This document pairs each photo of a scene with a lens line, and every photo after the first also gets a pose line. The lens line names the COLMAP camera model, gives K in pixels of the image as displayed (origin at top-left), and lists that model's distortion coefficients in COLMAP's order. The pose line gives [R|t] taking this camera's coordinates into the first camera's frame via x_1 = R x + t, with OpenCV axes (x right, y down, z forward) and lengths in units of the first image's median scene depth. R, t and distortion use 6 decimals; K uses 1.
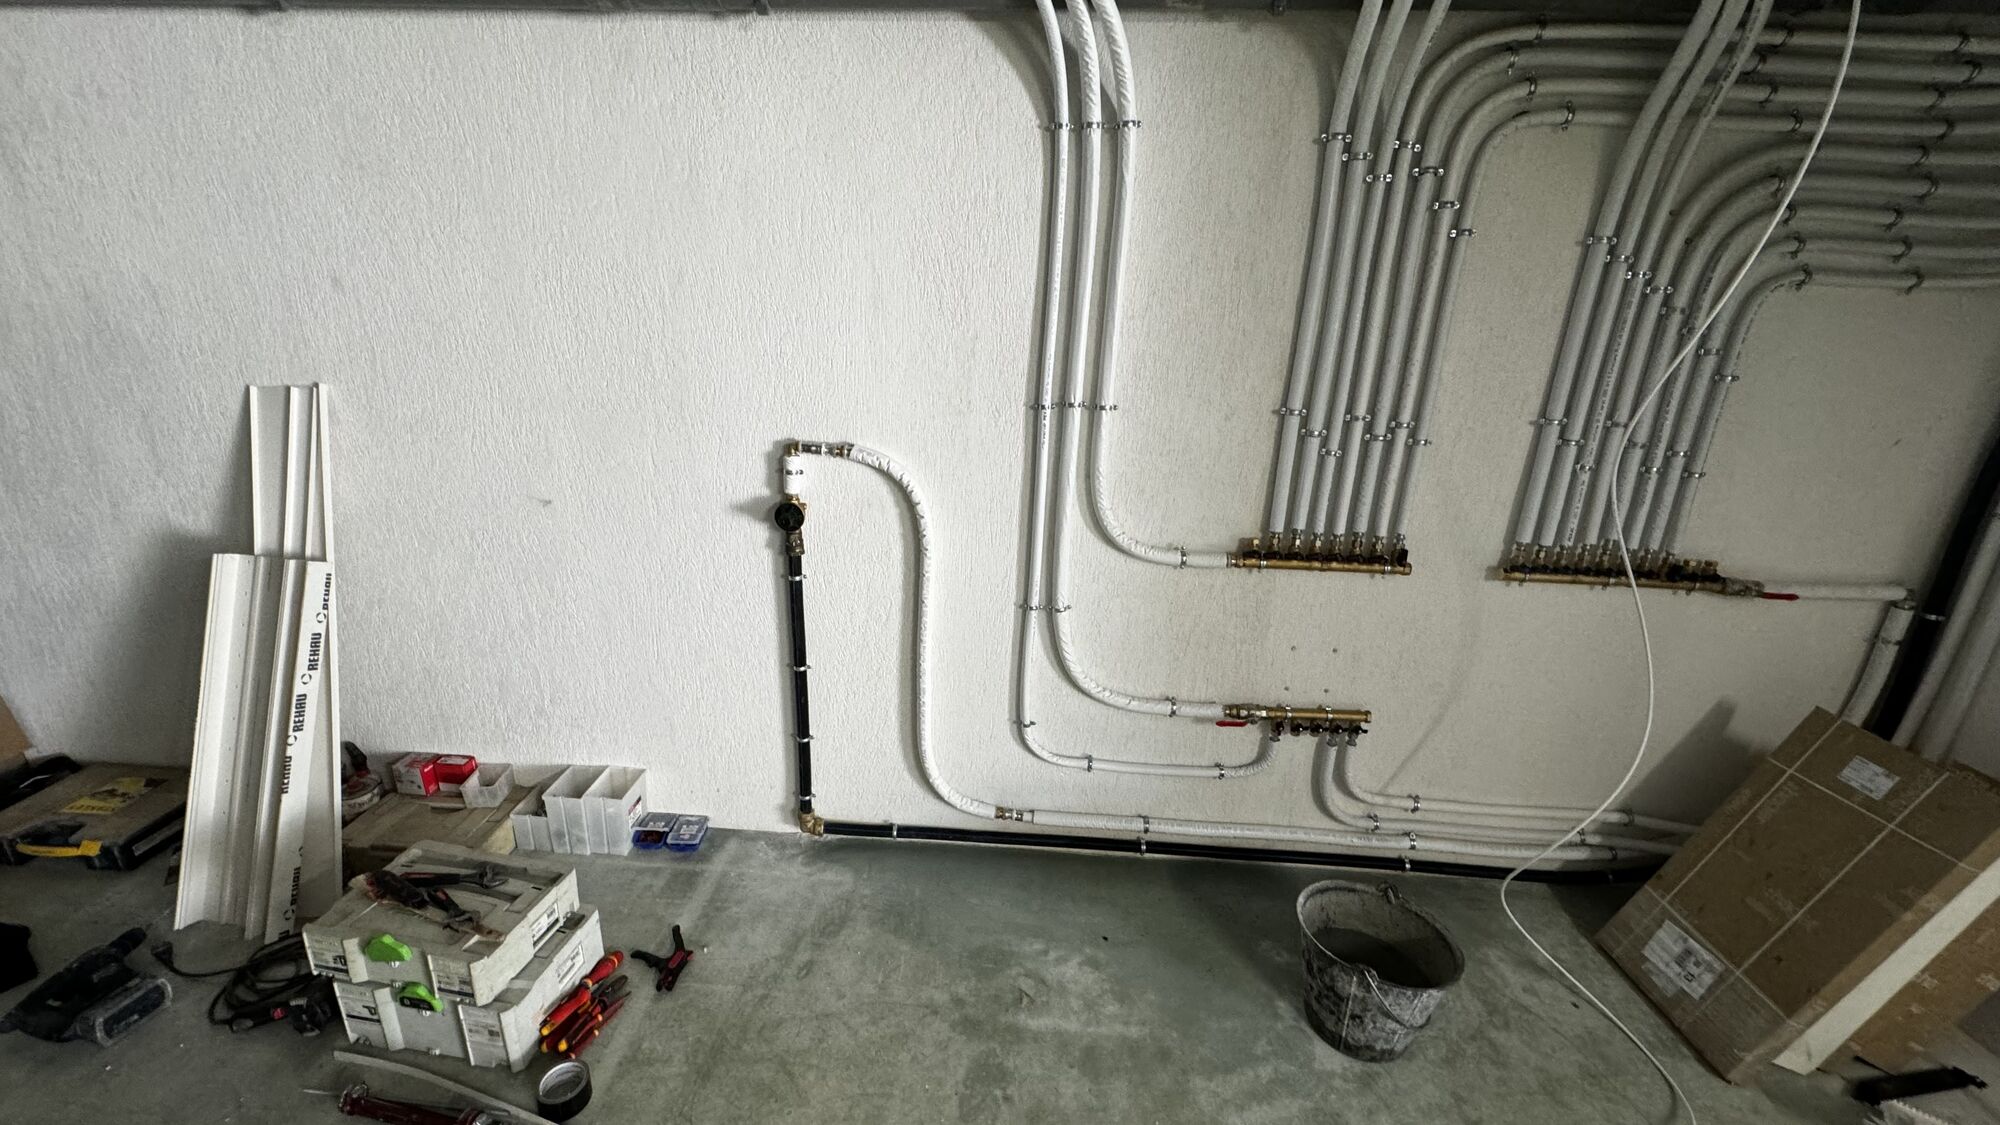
lens RADIAL K [[788.8, 0, 992.8], [0, 788.8, 563.0], [0, 0, 1]] dist [-0.015433, 0.001778]
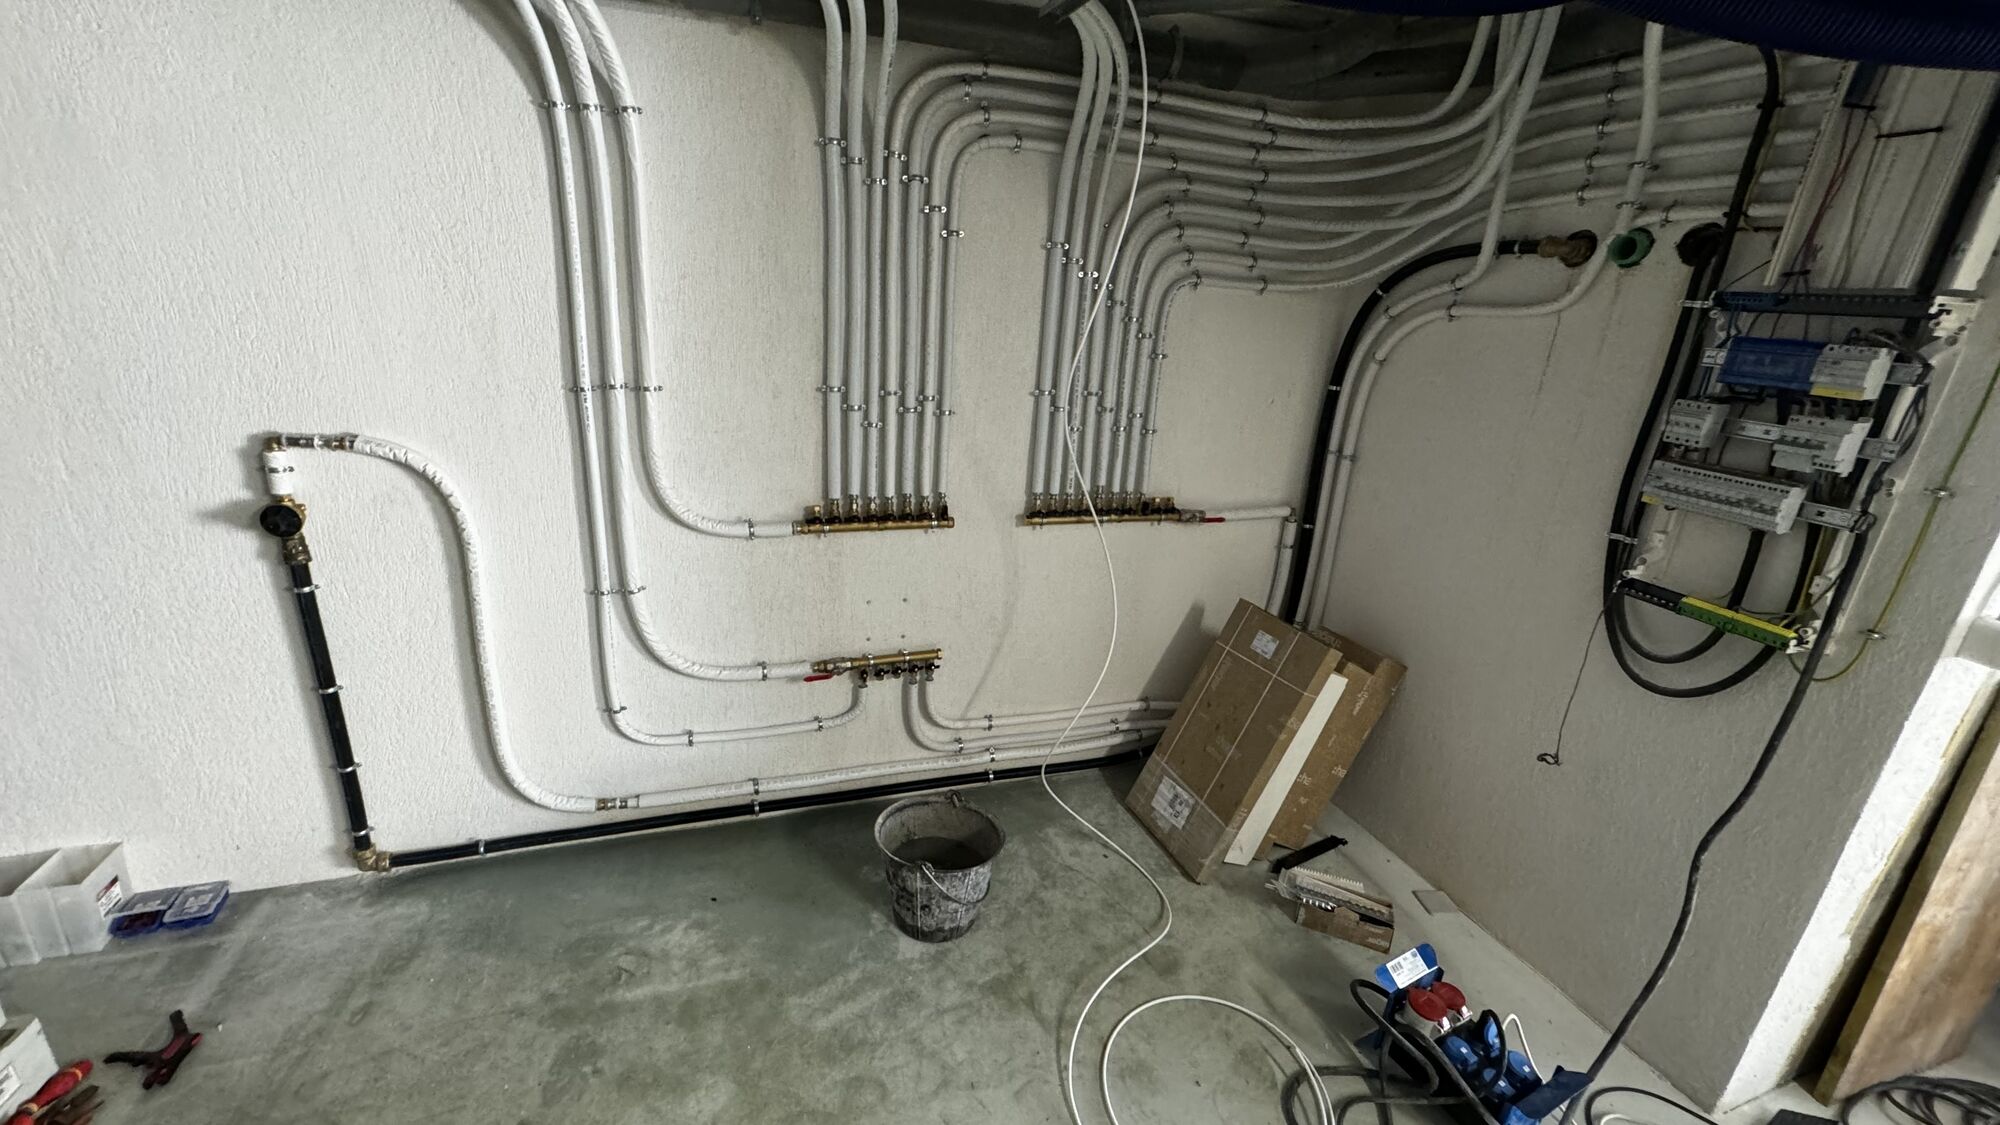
lens RADIAL K [[788.8, 0, 1004.1], [0, 788.8, 563.6], [0, 0, 1]] dist [-0.015433, 0.001778]
pose [[0.921842, -0.099719, 0.374518, 0.163876], [0.091375, 0.995012, 0.040020, 0.029780], [-0.376640, -0.002671, 0.926356, -0.116989]]
